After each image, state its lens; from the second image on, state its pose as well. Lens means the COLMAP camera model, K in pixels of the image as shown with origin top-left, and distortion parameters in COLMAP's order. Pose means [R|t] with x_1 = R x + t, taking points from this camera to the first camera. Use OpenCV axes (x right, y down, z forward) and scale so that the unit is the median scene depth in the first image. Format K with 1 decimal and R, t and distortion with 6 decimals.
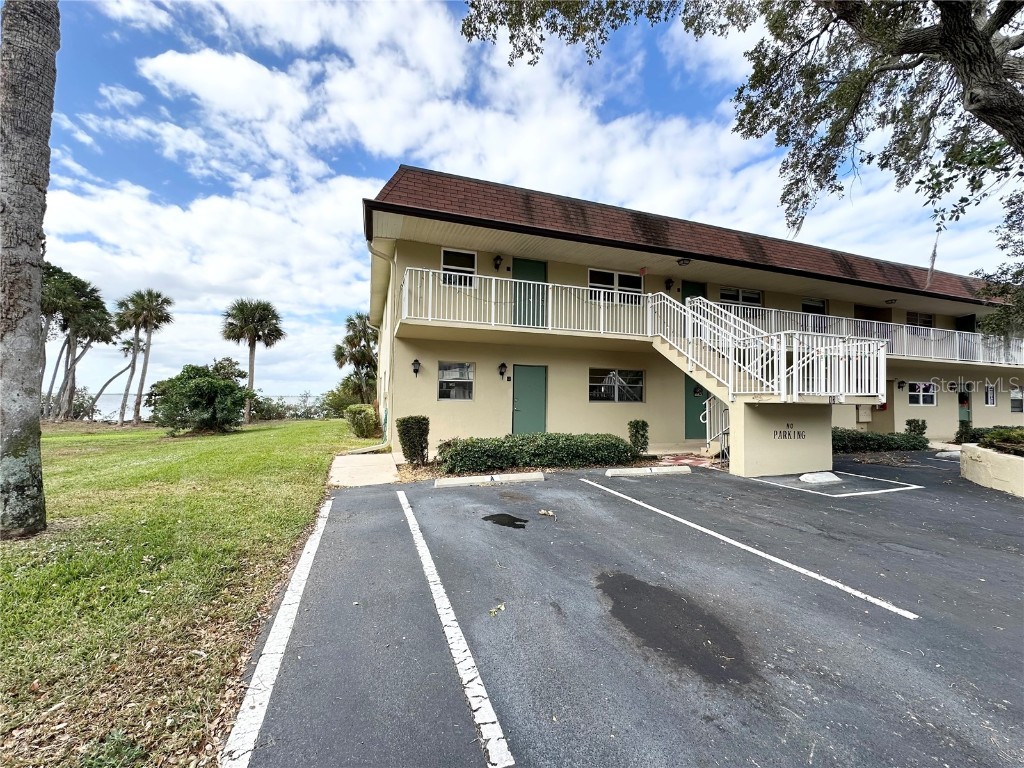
lens RADIAL K [[407.8, 0, 512.0], [0, 407.8, 384.0], [0, 0, 1]] dist [-0.000924, 0.000121]
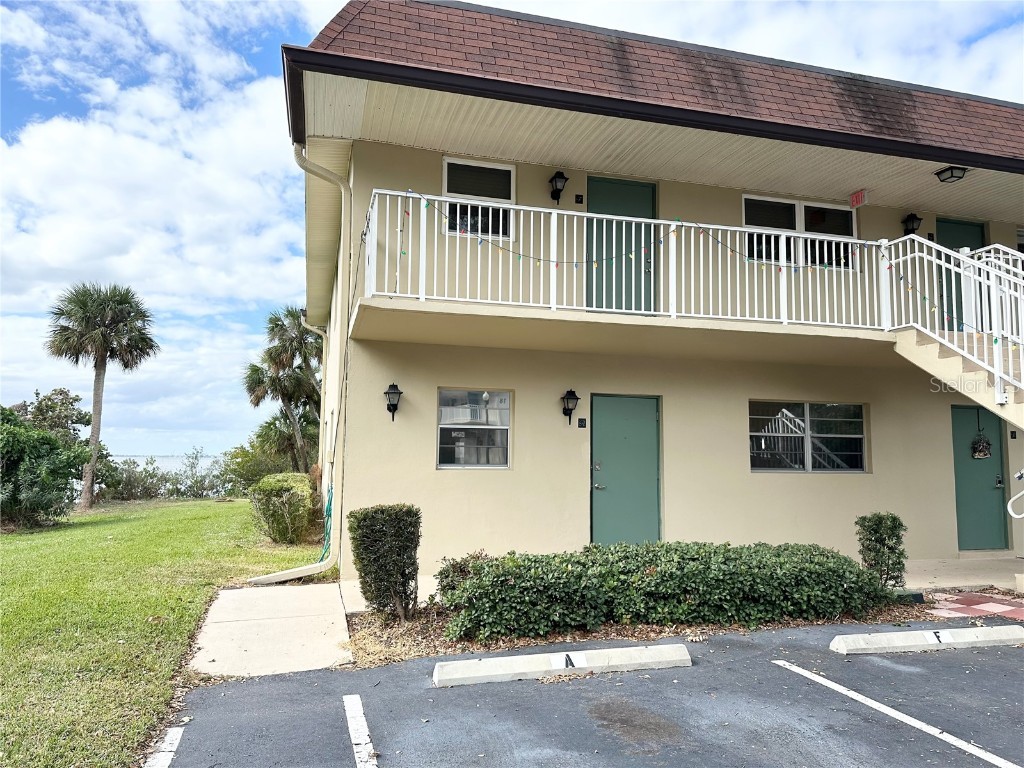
lens RADIAL K [[713.2, 0, 512.0], [0, 713.2, 384.0], [0, 0, 1]] dist [0.008685, -0.005861]
pose [[0.997987, -0.009289, -0.062734, -0.030665], [0.004988, 0.997647, -0.068371, -0.001497], [0.063222, 0.067921, 0.995686, 0.128035]]
